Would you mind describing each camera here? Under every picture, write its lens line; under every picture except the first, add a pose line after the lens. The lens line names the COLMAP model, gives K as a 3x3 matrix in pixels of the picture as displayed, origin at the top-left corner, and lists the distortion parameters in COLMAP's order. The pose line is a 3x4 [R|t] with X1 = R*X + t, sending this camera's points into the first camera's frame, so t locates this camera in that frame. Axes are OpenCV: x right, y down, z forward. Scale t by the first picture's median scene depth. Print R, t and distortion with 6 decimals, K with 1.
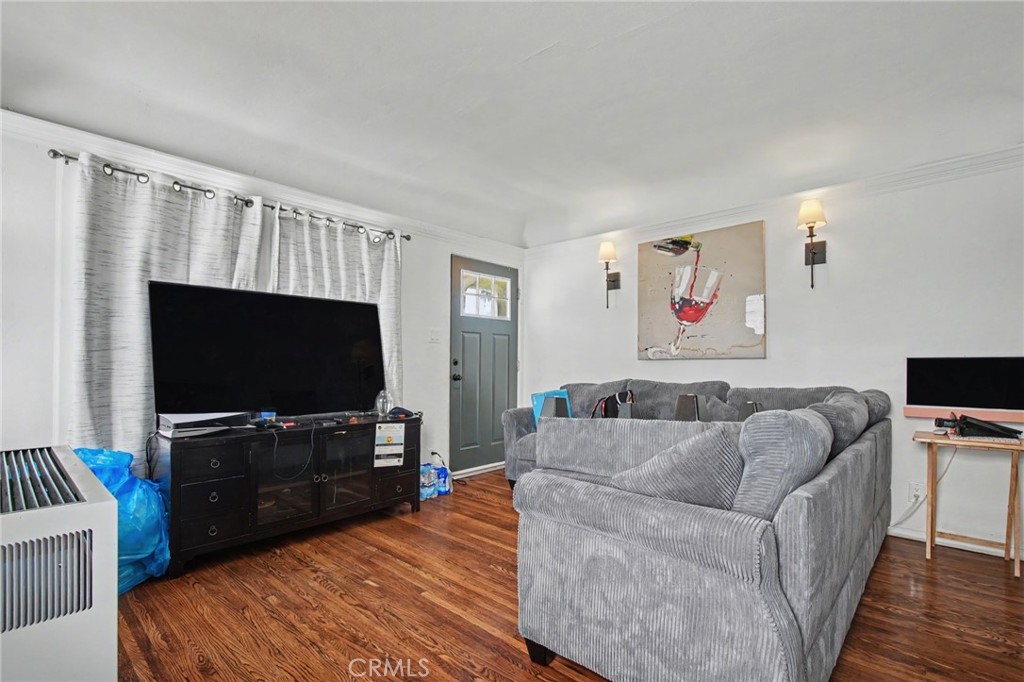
lens RADIAL K [[477.6, 0, 512.7], [0, 477.6, 361.2], [0, 0, 1]] dist [-0.000961, -0.000287]
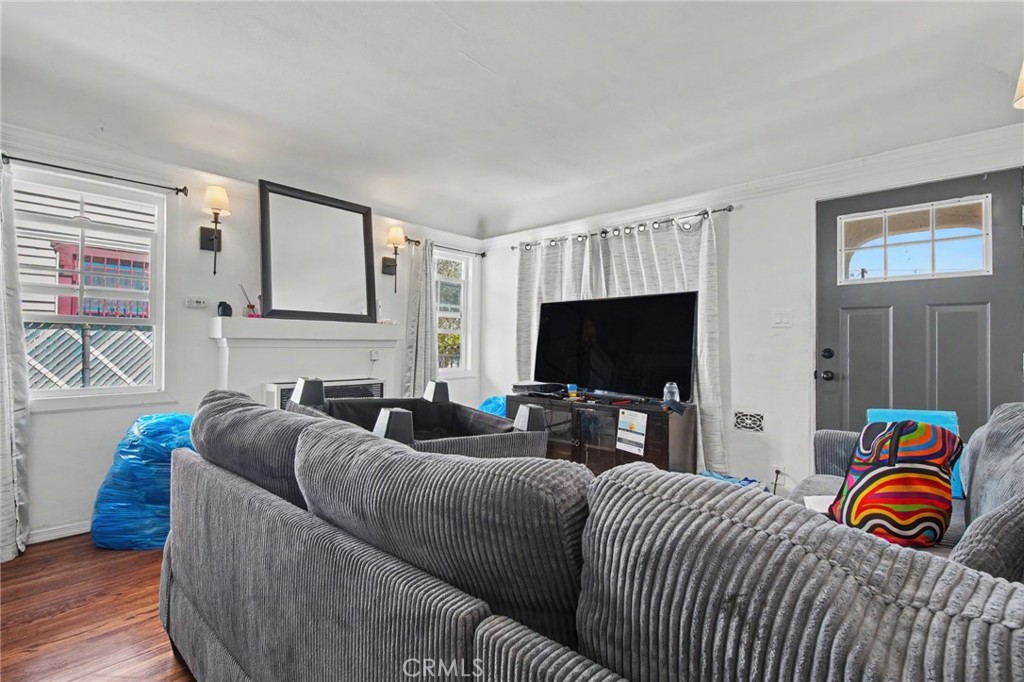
lens RADIAL K [[457.7, 0, 512.0], [0, 457.7, 341.0], [0, 0, 1]] dist [0.000800, 0.000092]
pose [[0.010460, -0.019909, -0.999747, 0.740548], [-0.006391, 0.999780, -0.019977, 0.000297], [0.999925, 0.006599, 0.010331, 0.737603]]
